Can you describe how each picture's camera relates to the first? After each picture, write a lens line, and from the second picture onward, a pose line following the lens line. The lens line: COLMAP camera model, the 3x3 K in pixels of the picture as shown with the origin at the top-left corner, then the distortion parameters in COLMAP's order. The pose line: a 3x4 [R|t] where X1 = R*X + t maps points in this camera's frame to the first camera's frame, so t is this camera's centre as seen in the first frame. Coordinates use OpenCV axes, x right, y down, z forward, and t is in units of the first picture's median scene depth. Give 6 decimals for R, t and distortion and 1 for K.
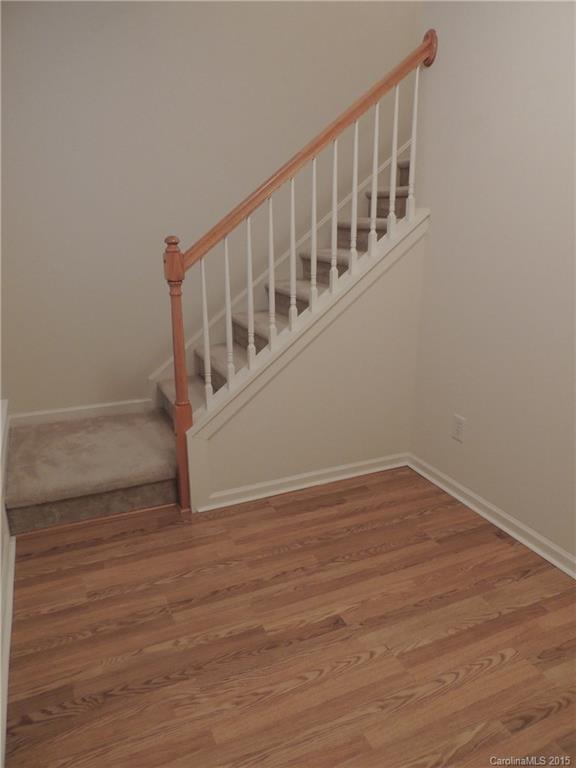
lens RADIAL K [[547.0, 0, 288.1], [0, 547.0, 382.5], [0, 0, 1]] dist [-0.022634, 0.007126]
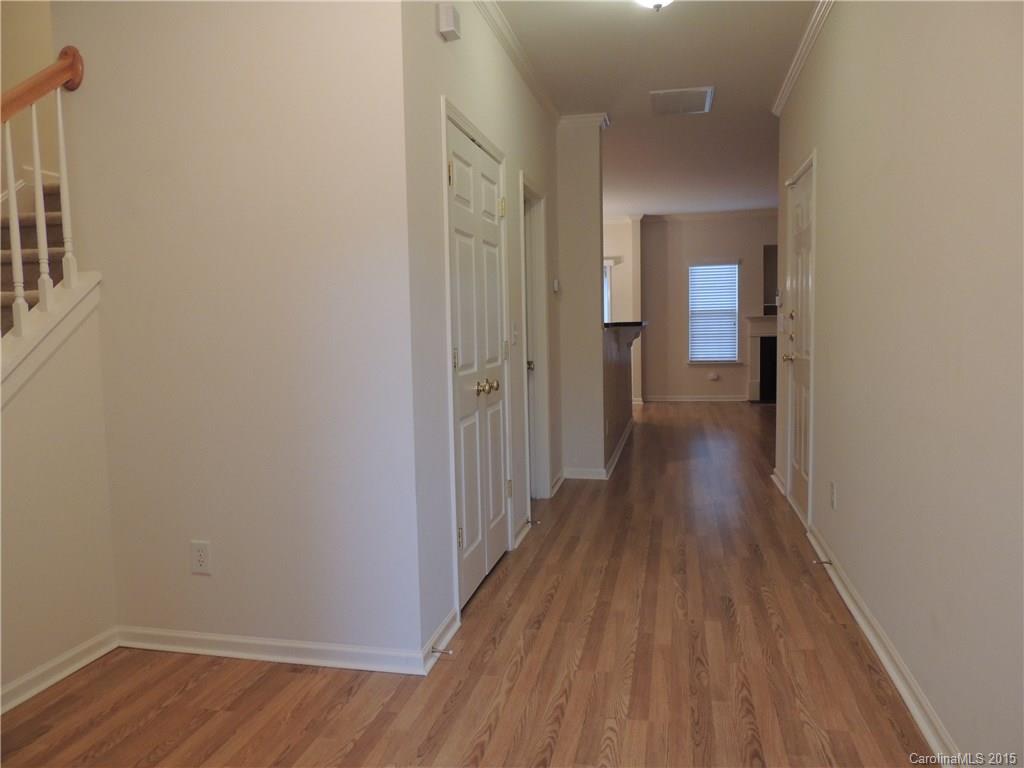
lens RADIAL K [[729.3, 0, 512.8], [0, 729.3, 385.8], [0, 0, 1]] dist [-0.022634, 0.007126]
pose [[0.587589, -0.071356, 0.806007, -0.222169], [0.253326, 0.962251, -0.099490, 0.068391], [-0.768483, 0.262642, 0.583484, 0.050459]]
